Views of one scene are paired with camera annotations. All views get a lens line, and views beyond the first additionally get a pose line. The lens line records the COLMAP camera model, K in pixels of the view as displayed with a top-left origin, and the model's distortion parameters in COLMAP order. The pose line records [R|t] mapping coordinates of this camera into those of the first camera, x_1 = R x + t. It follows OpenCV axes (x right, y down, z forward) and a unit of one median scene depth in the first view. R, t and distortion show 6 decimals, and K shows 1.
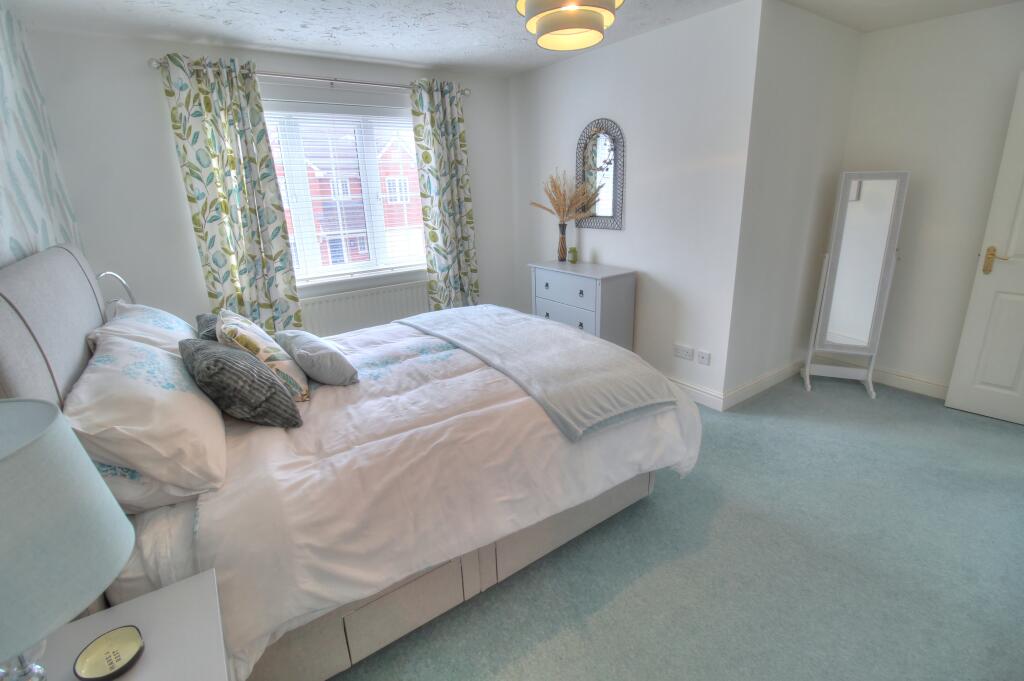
lens RADIAL K [[476.5, 0, 511.5], [0, 476.5, 327.4], [0, 0, 1]] dist [-0.018088, -0.000744]
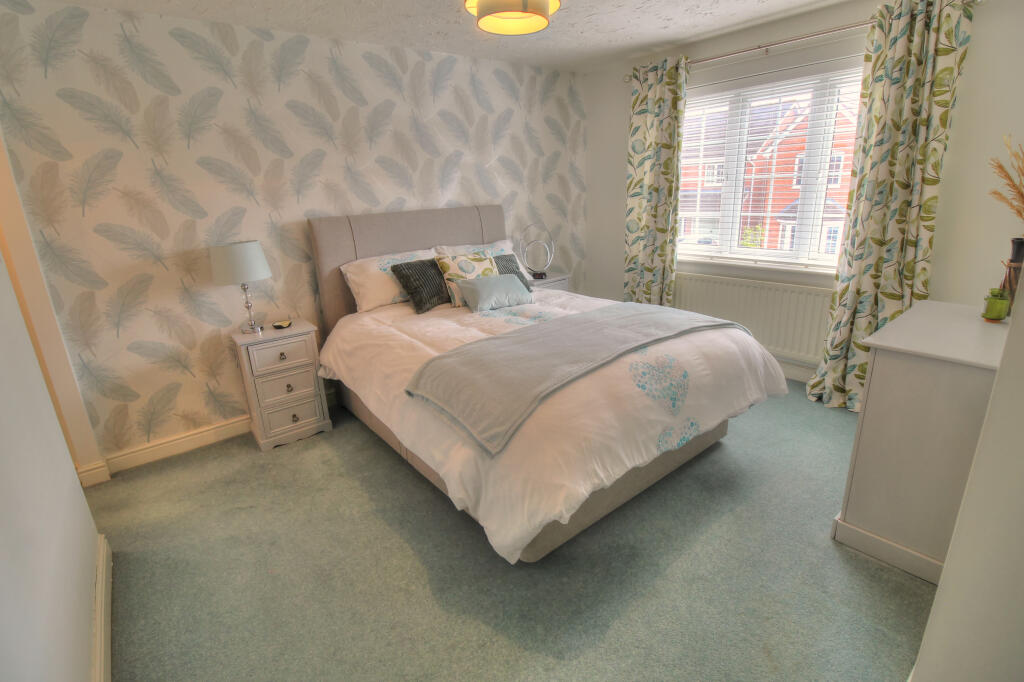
lens RADIAL K [[476.5, 0, 511.5], [0, 476.5, 327.9], [0, 0, 1]] dist [-0.018088, -0.000744]
pose [[0.057737, 0.310405, -0.948849, 0.647138], [-0.237074, 0.927511, 0.288998, -0.174018], [0.969774, 0.208262, 0.127141, 0.543806]]
